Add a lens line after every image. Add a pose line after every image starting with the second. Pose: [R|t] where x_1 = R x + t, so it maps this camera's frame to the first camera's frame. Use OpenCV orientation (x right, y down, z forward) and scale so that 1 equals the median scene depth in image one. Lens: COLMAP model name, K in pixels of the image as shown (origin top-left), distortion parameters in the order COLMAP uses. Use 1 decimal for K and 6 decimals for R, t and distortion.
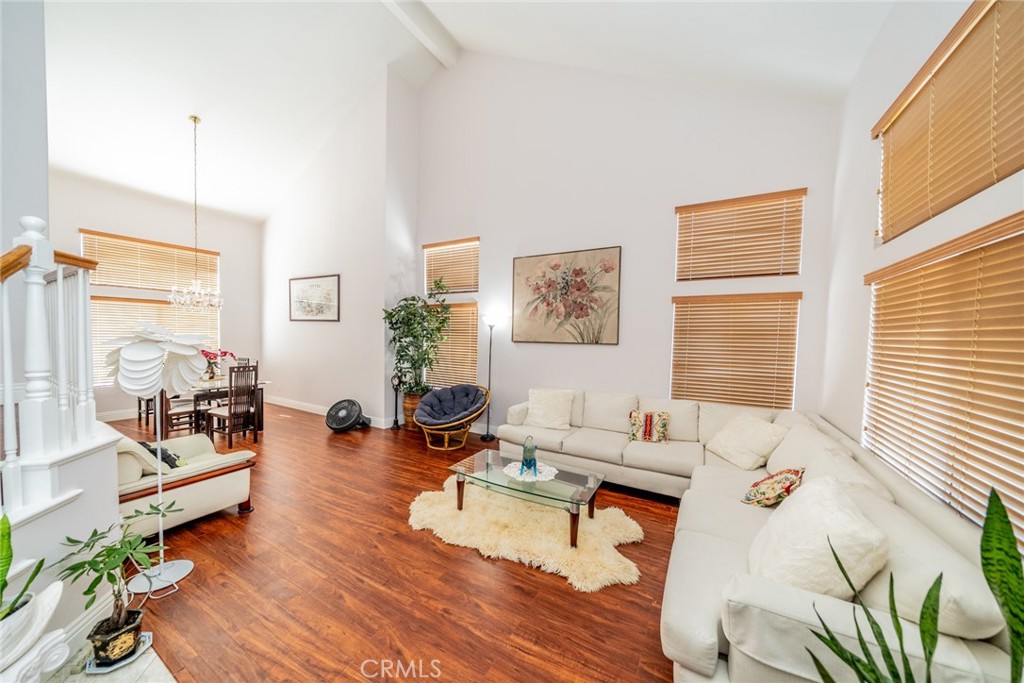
lens RADIAL K [[348.1, 0, 506.4], [0, 348.1, 348.6], [0, 0, 1]] dist [-0.006354, 0.000217]
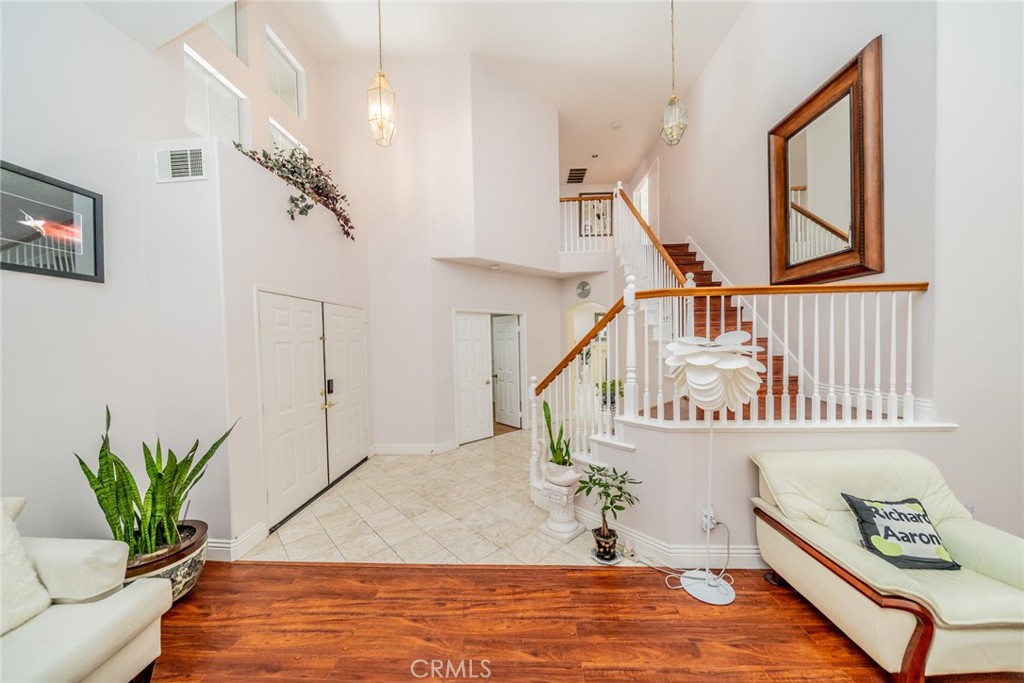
lens RADIAL K [[348.1, 0, 506.4], [0, 348.1, 348.6], [0, 0, 1]] dist [-0.006354, 0.000217]
pose [[-0.889461, 0.007839, -0.456944, -0.013223], [-0.016613, 0.998637, 0.049470, -0.029098], [0.456710, 0.051592, -0.888119, 0.668707]]
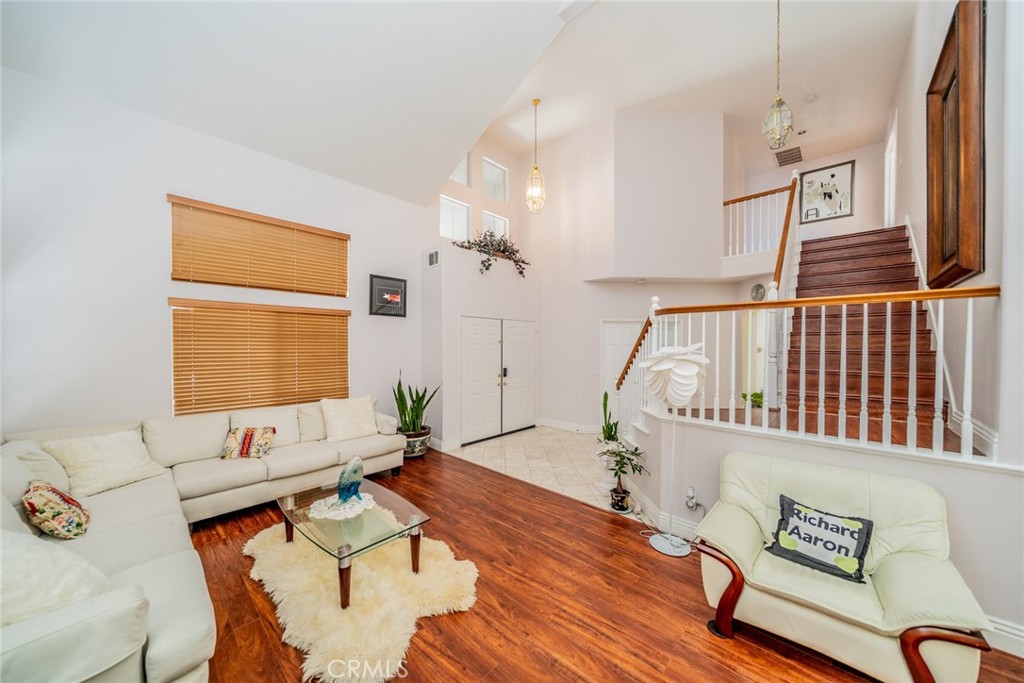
lens RADIAL K [[348.1, 0, 506.4], [0, 348.1, 348.6], [0, 0, 1]] dist [-0.006354, 0.000217]
pose [[-0.972443, -0.026744, 0.231603, -0.291422], [-0.014780, 0.998472, 0.053238, -0.048338], [-0.232673, 0.048348, -0.971352, 0.981410]]
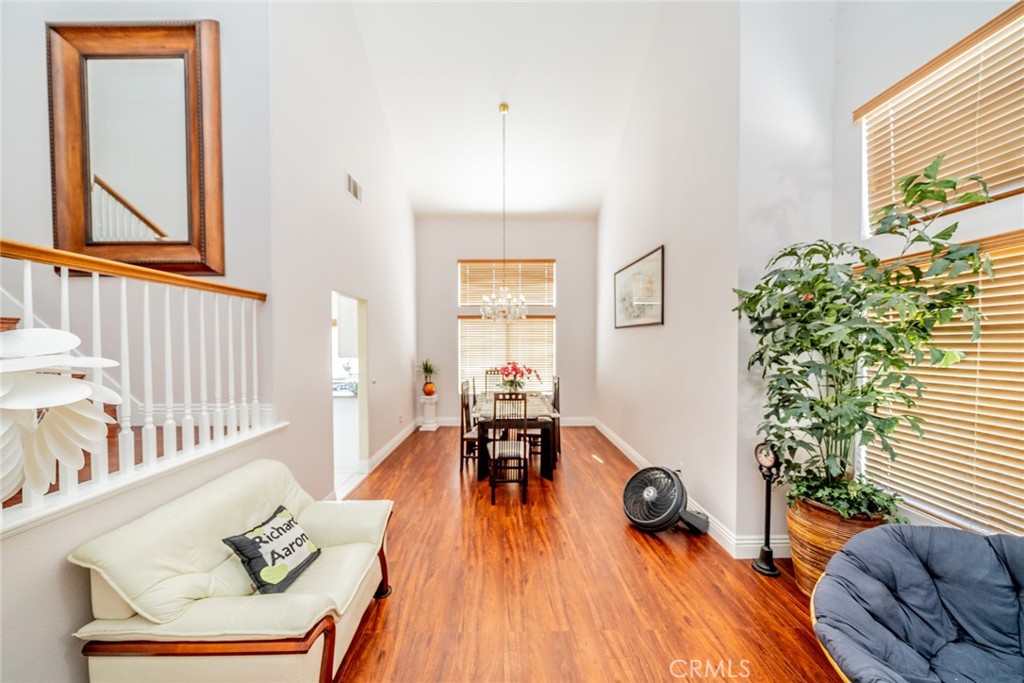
lens RADIAL K [[348.1, 0, 506.4], [0, 348.1, 348.6], [0, 0, 1]] dist [-0.006354, 0.000217]
pose [[0.509112, -0.004407, -0.860689, -0.128437], [-0.021330, 0.999615, -0.017735, -0.024523], [0.860436, 0.027387, 0.508822, 0.560472]]
